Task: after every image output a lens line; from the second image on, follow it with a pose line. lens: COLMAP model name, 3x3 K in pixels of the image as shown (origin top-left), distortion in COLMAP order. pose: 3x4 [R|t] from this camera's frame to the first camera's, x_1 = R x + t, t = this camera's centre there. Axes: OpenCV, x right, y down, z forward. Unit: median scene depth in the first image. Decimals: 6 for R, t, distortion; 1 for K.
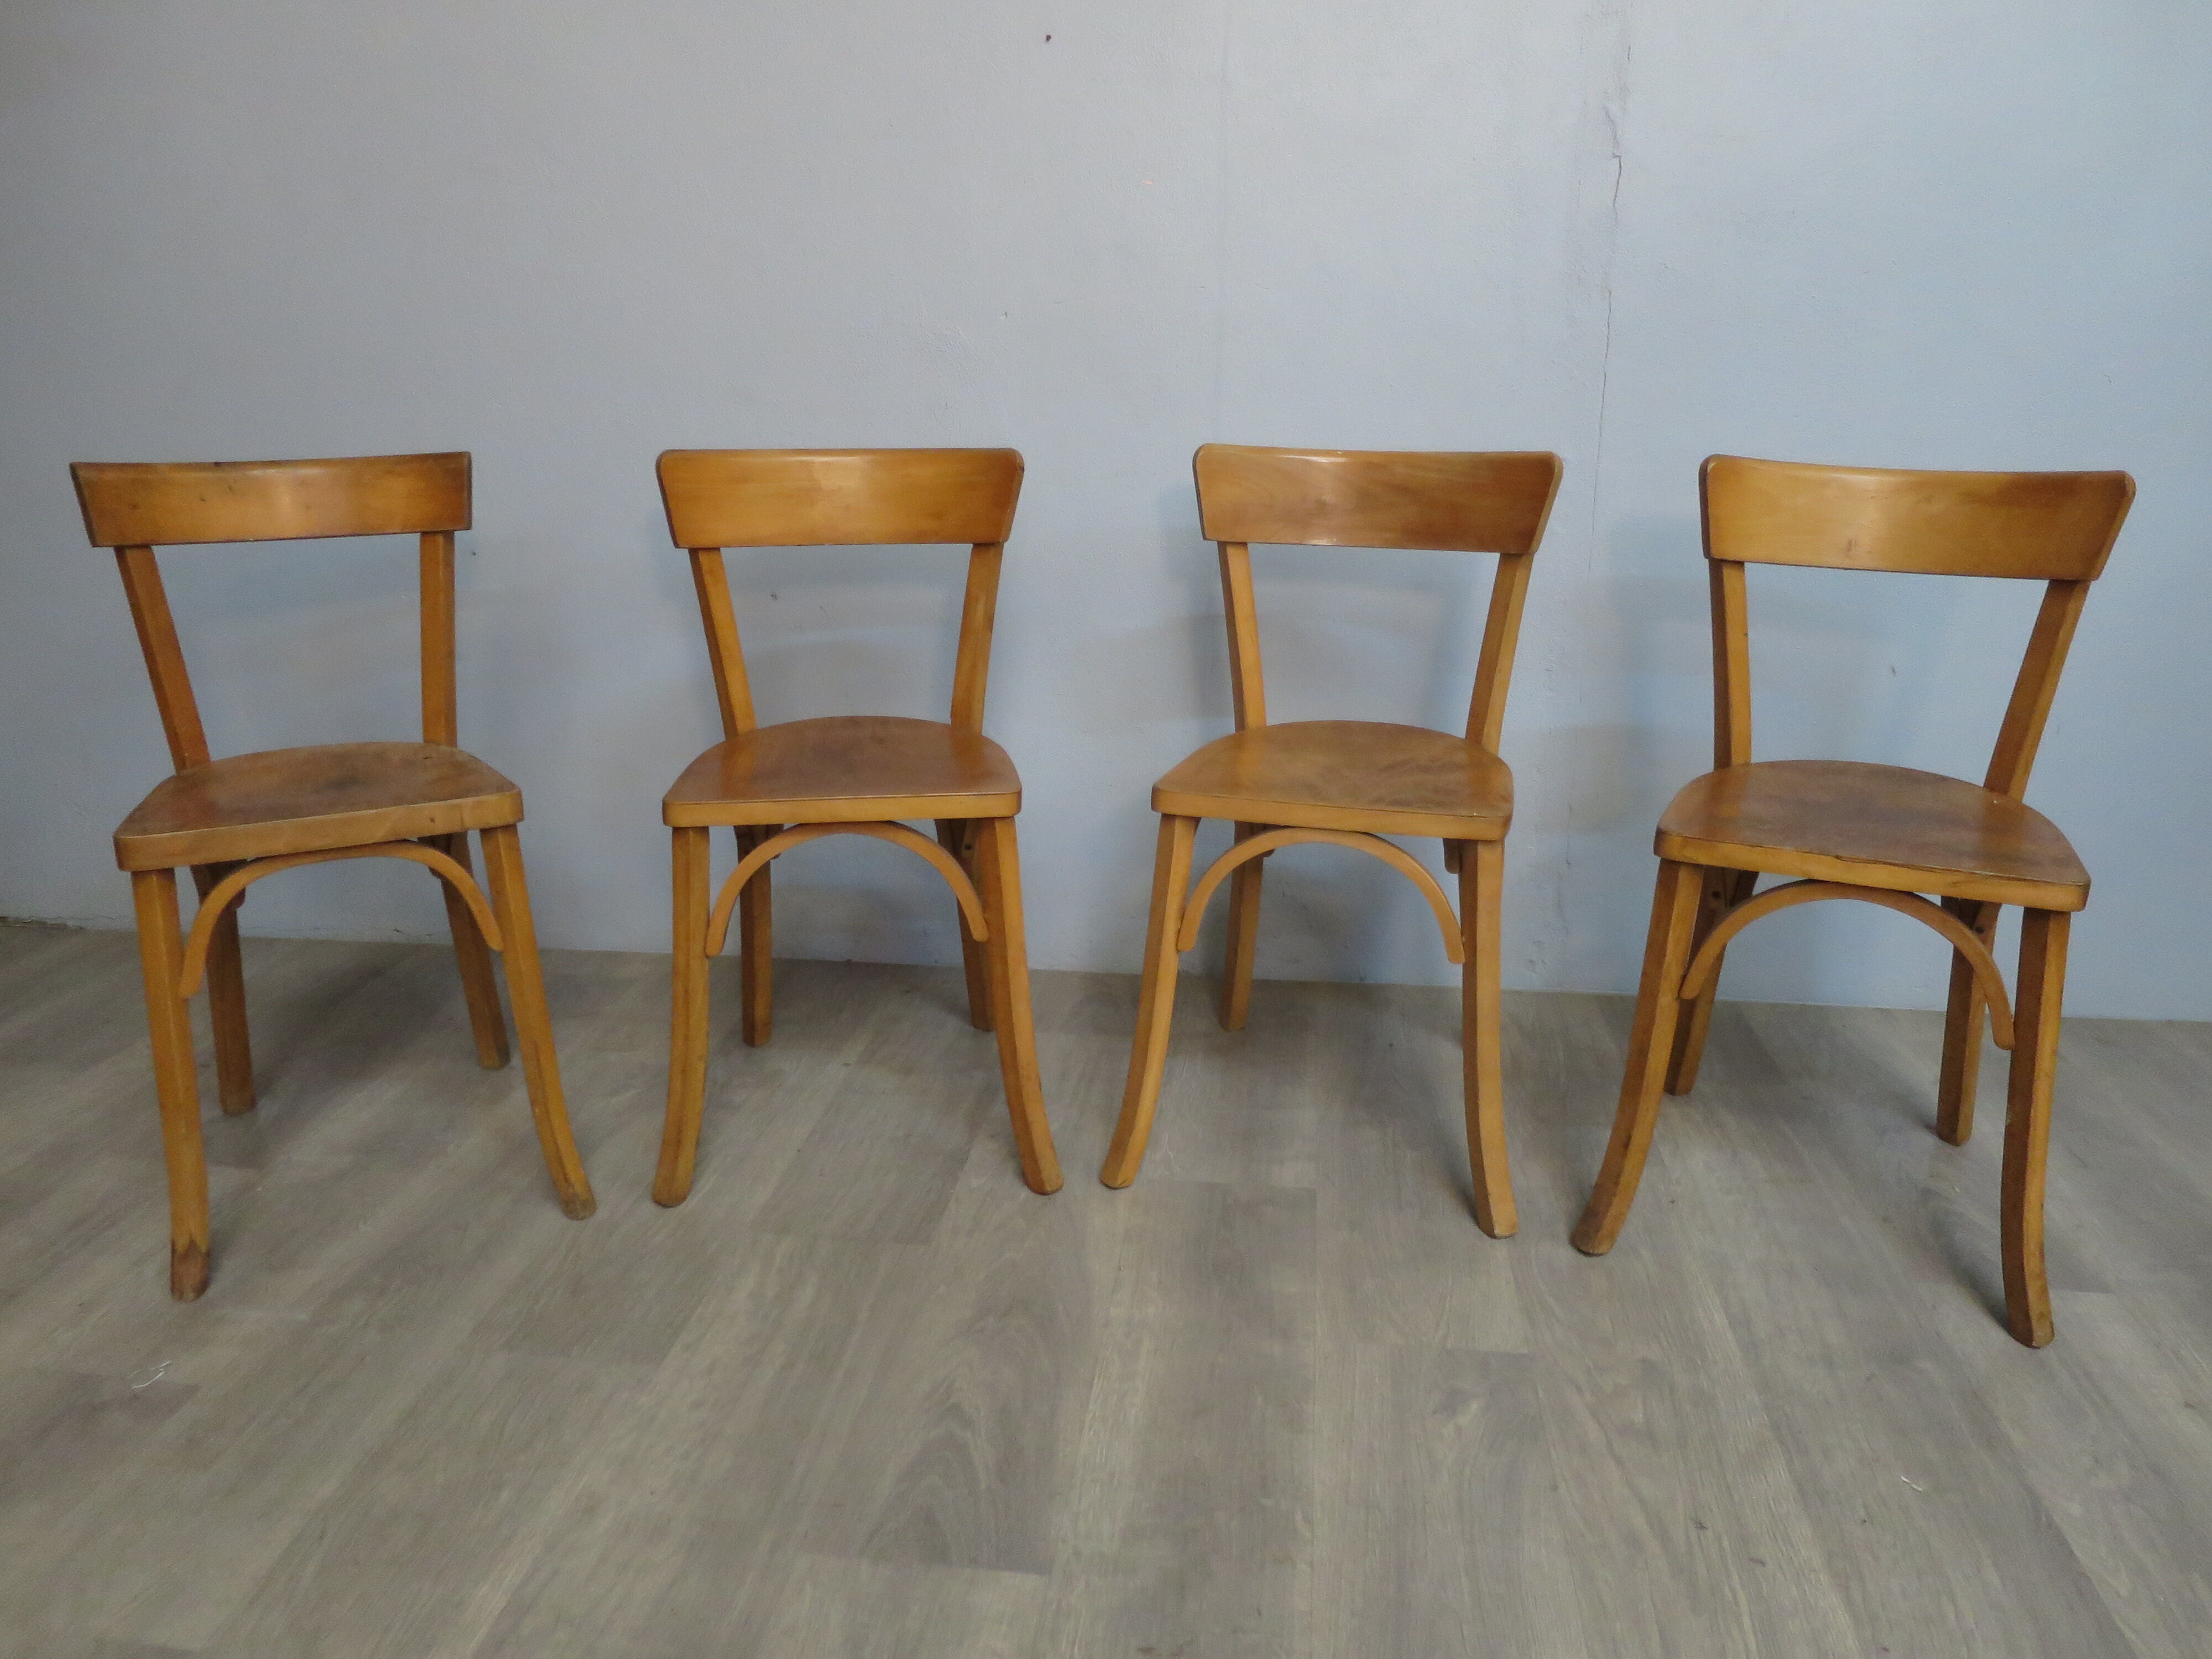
lens RADIAL K [[1584.9, 0, 1109.8], [0, 1584.9, 830.0], [0, 0, 1]] dist [-0.046878, 0.012303]
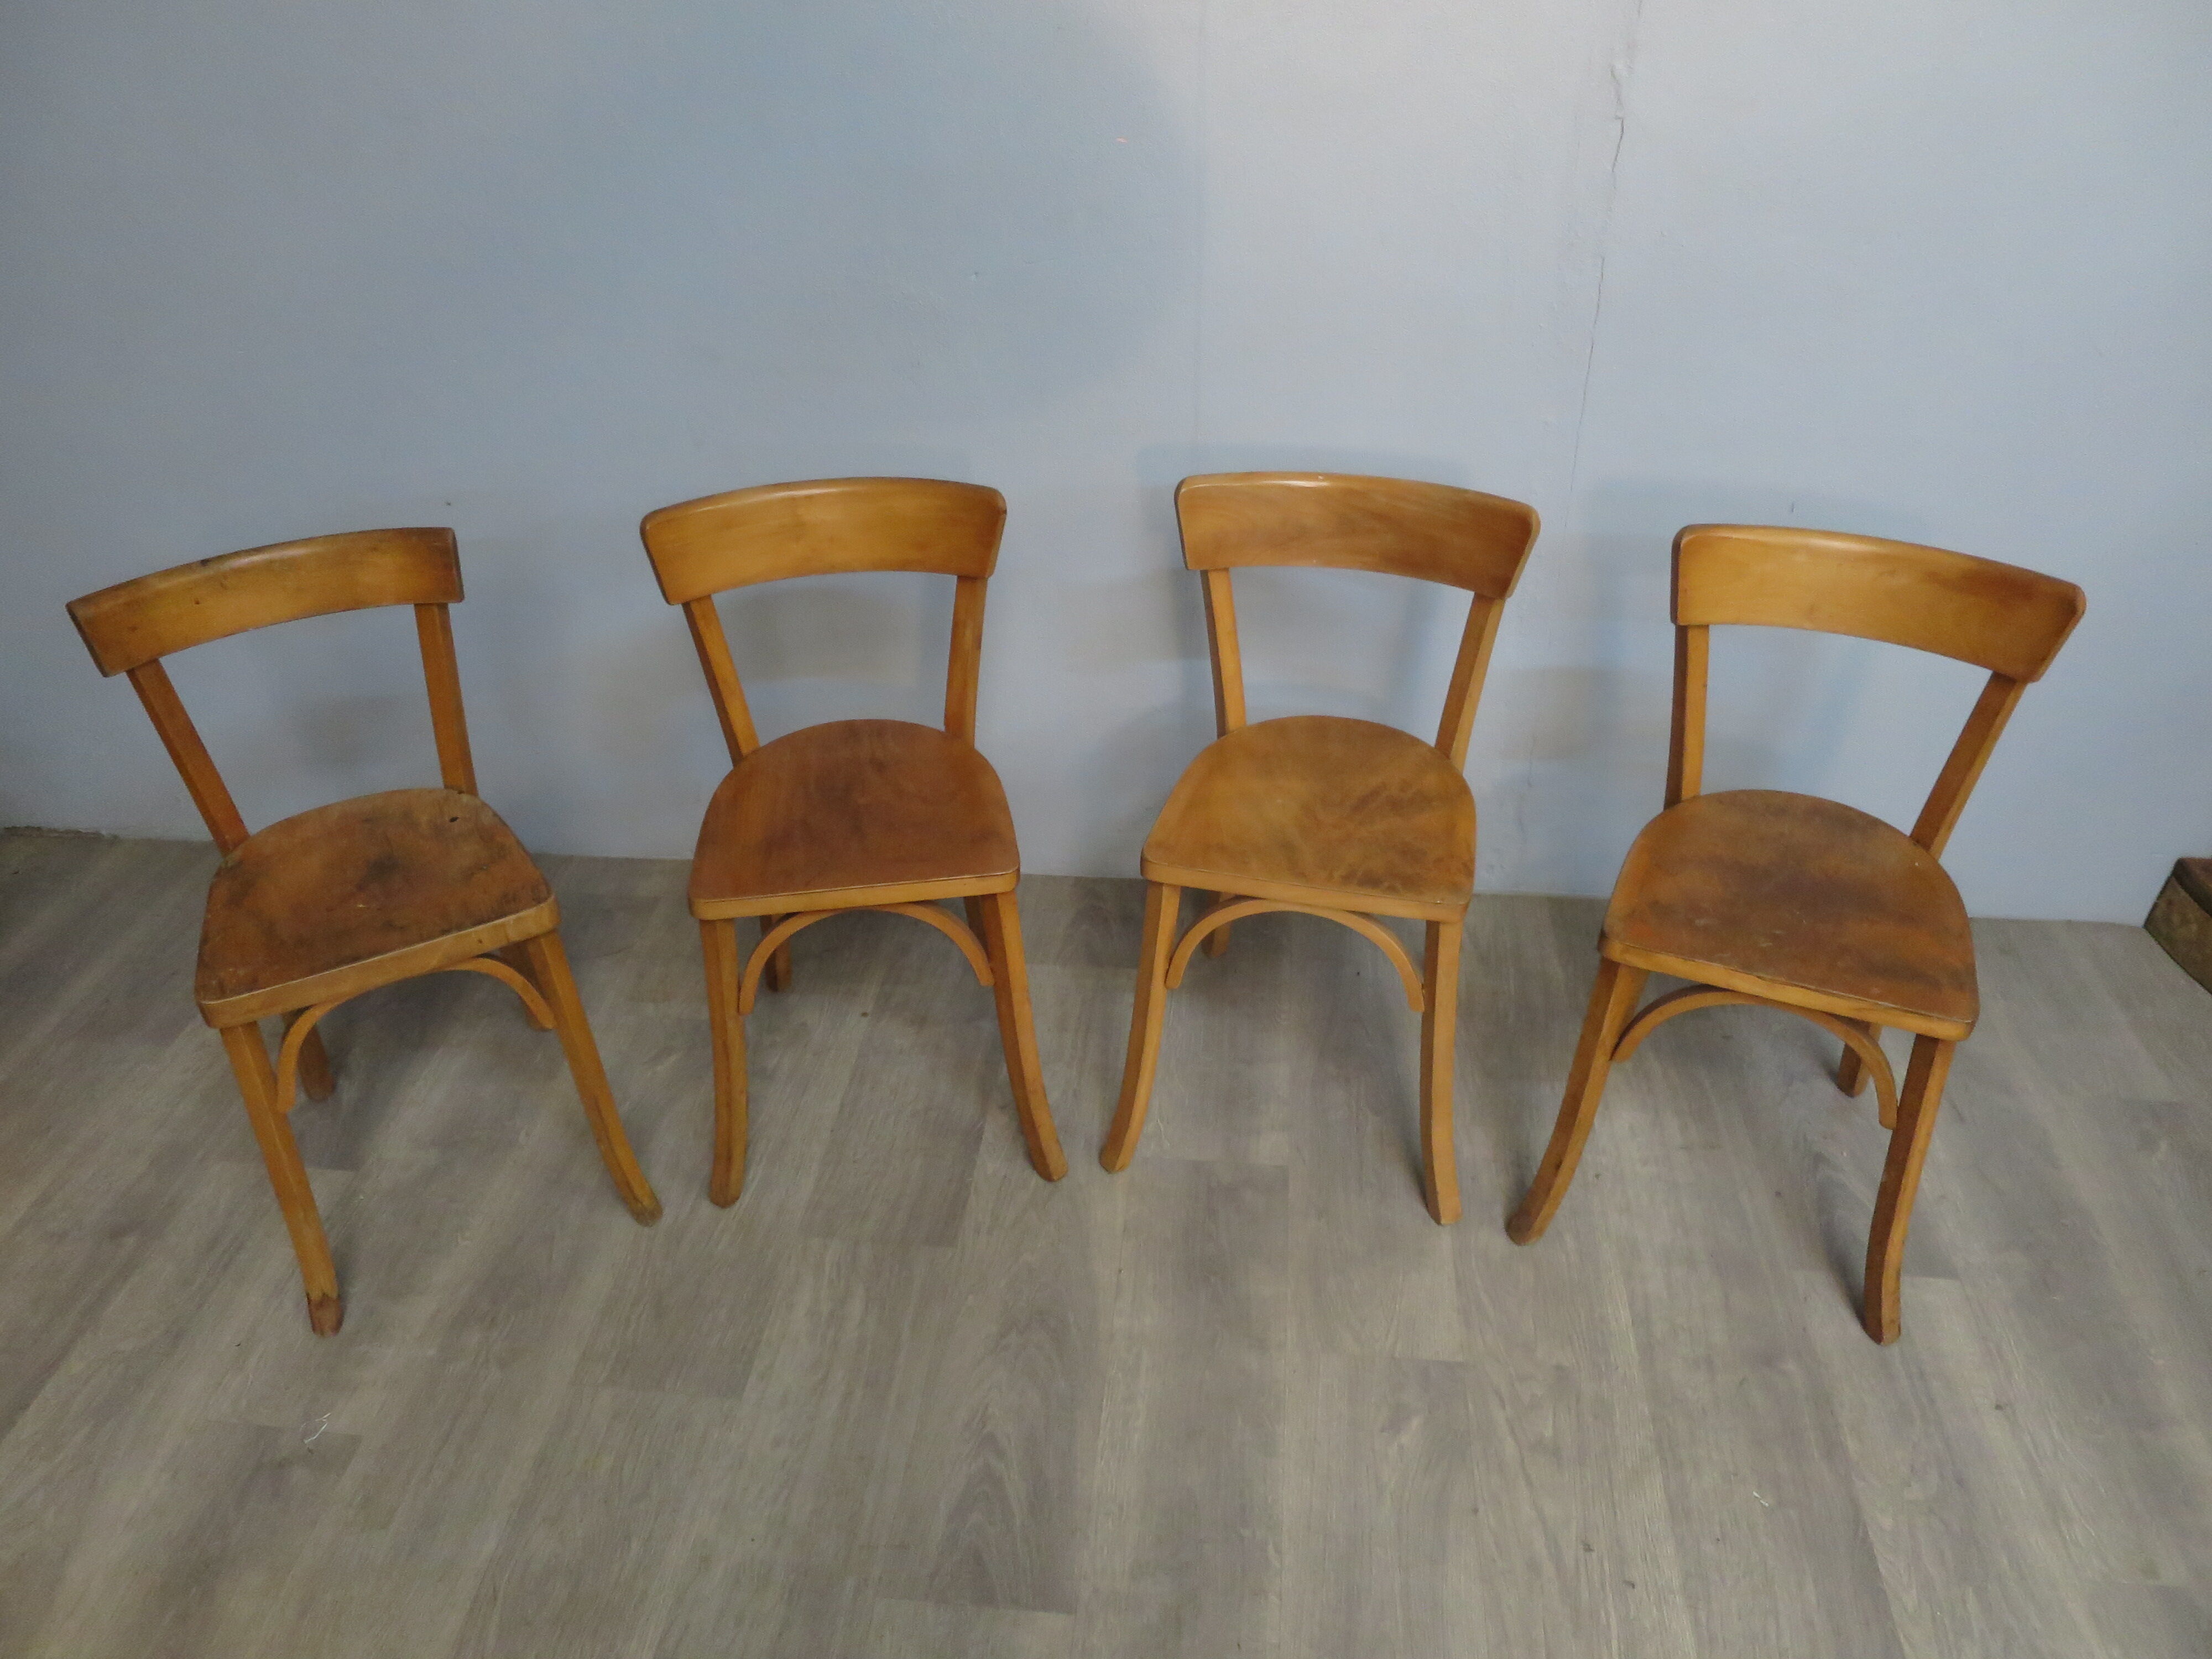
lens RADIAL K [[1584.9, 0, 1112.7], [0, 1584.9, 825.6], [0, 0, 1]] dist [-0.046878, 0.012303]
pose [[0.999567, -0.026468, 0.012842, -0.005946], [0.021492, 0.955061, 0.295630, -0.402126], [-0.020089, -0.295226, 0.955216, -0.023334]]
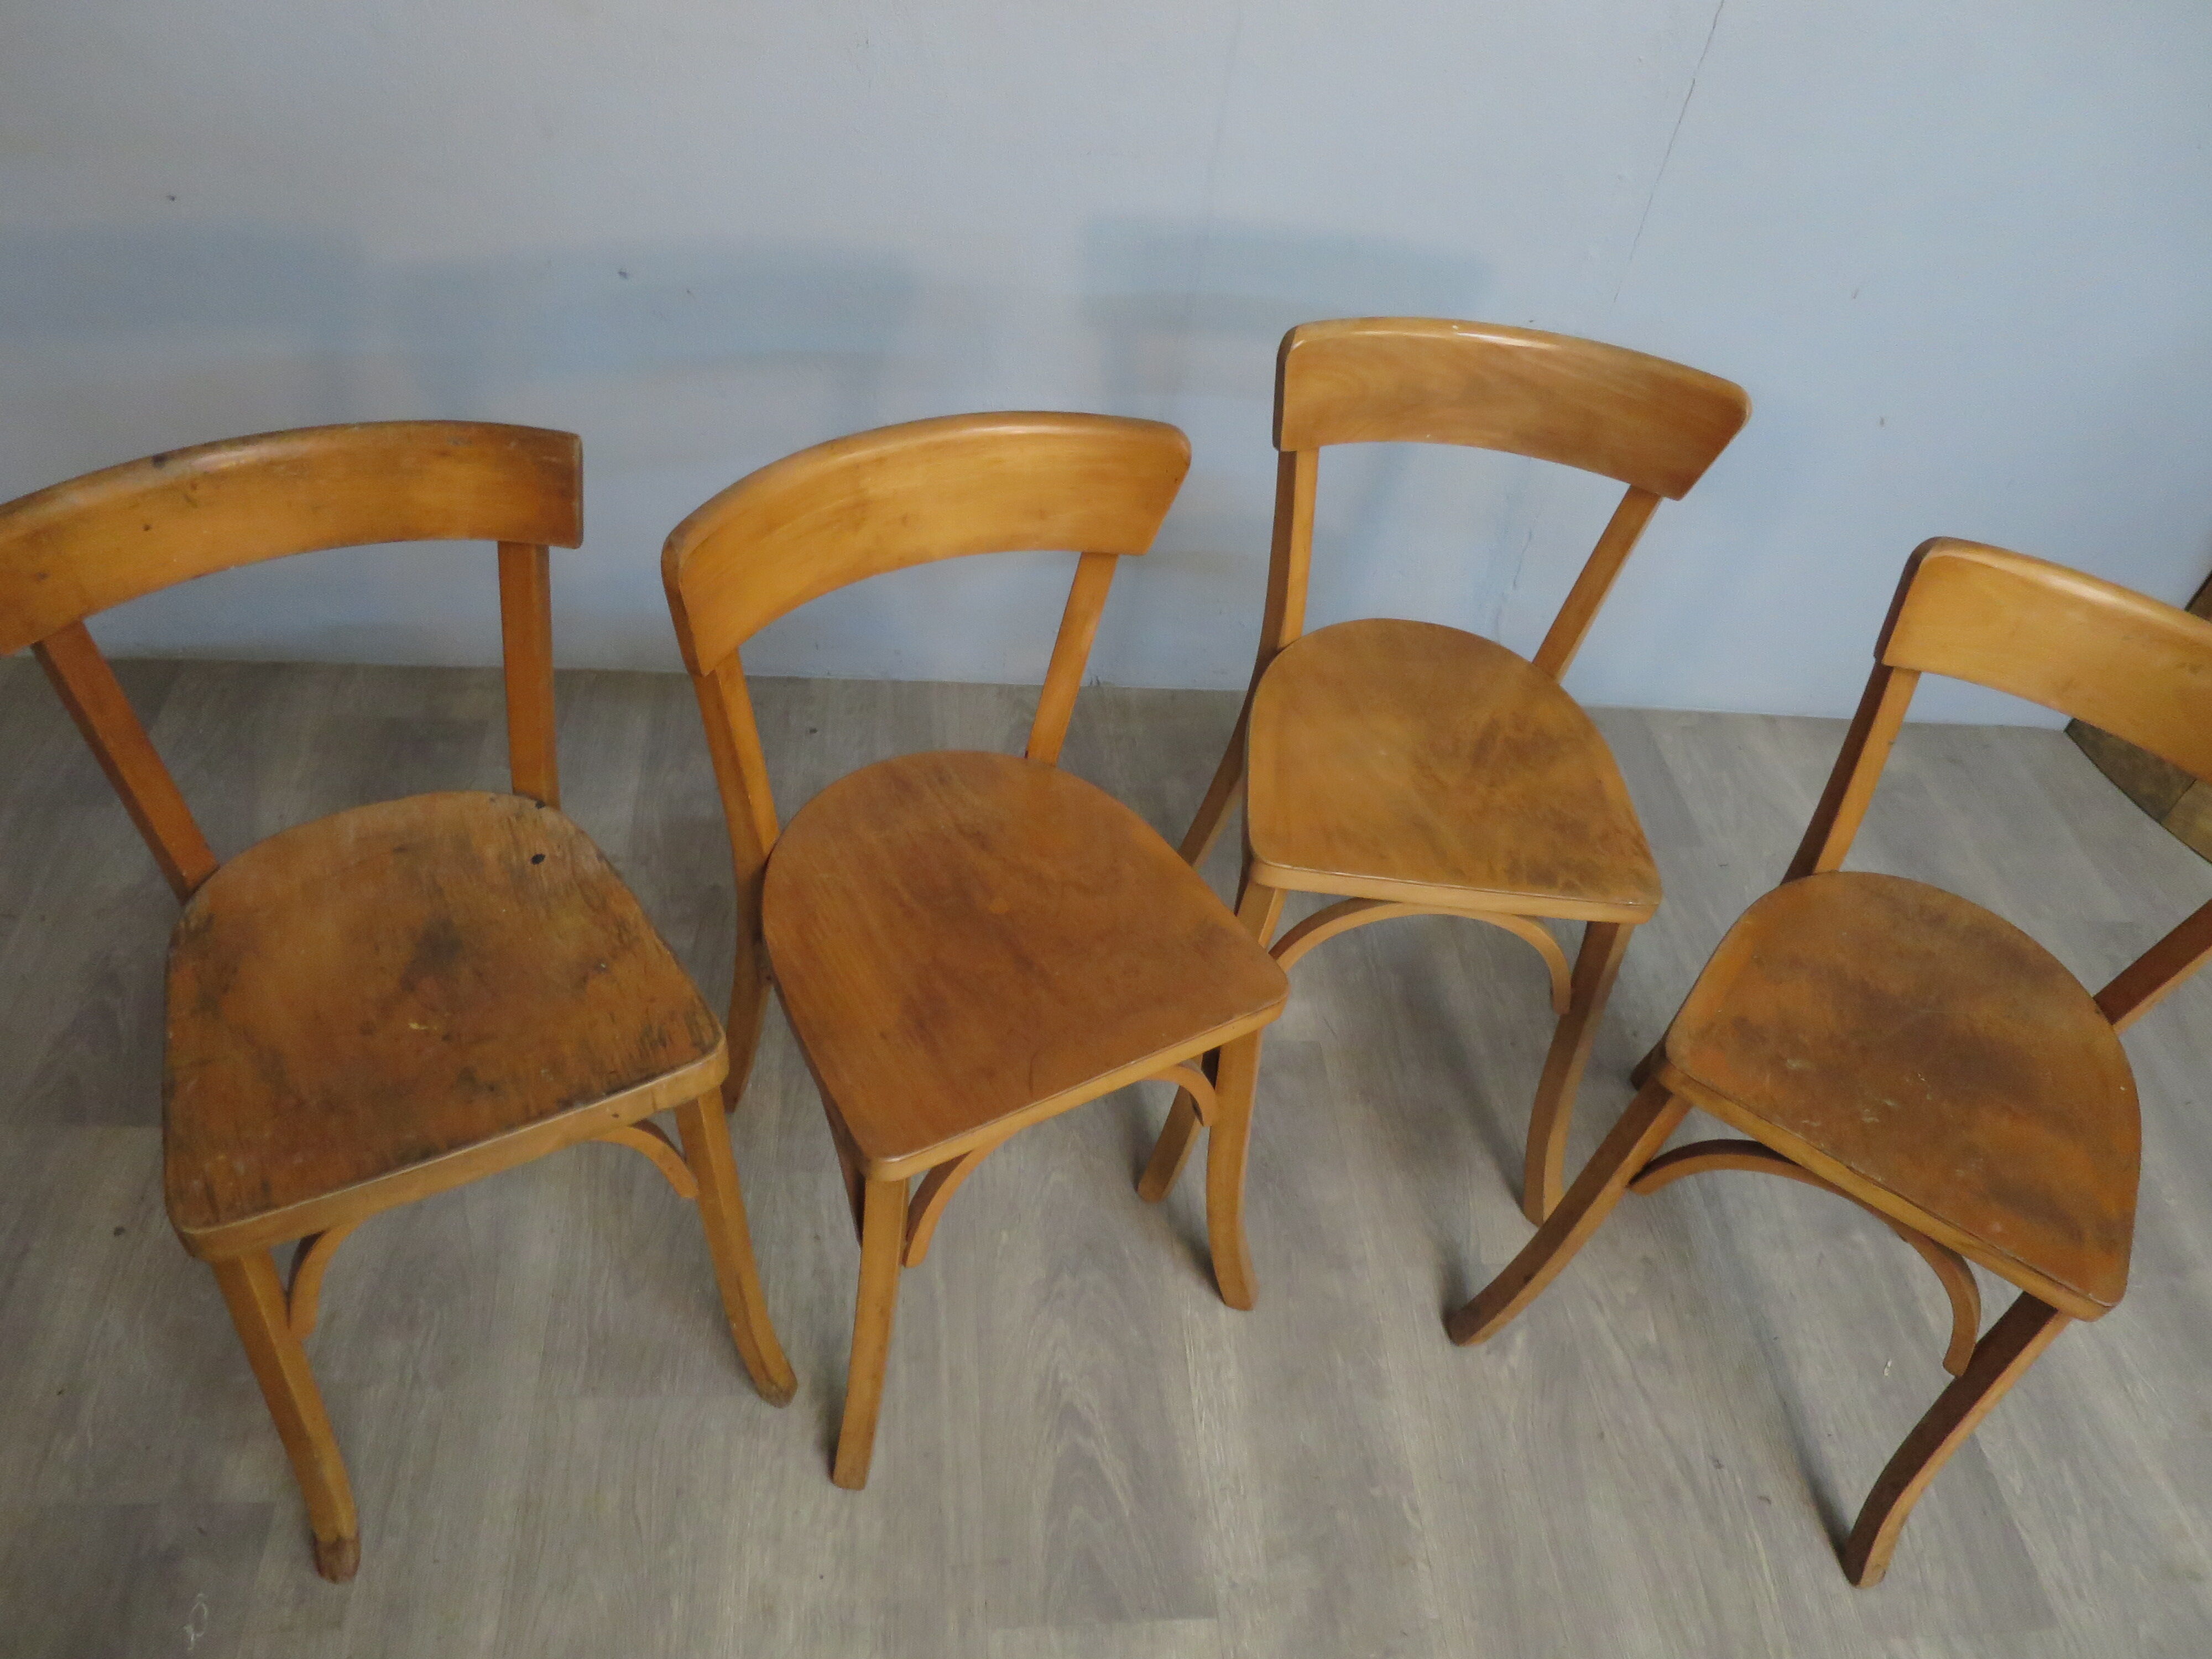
lens RADIAL K [[1584.9, 0, 1112.1], [0, 1584.9, 822.7], [0, 0, 1]] dist [-0.046878, 0.012303]
pose [[0.970128, -0.061408, 0.234694, -0.265933], [-0.059846, 0.876952, 0.476837, -0.434231], [-0.235097, -0.476639, 0.847080, 0.263482]]
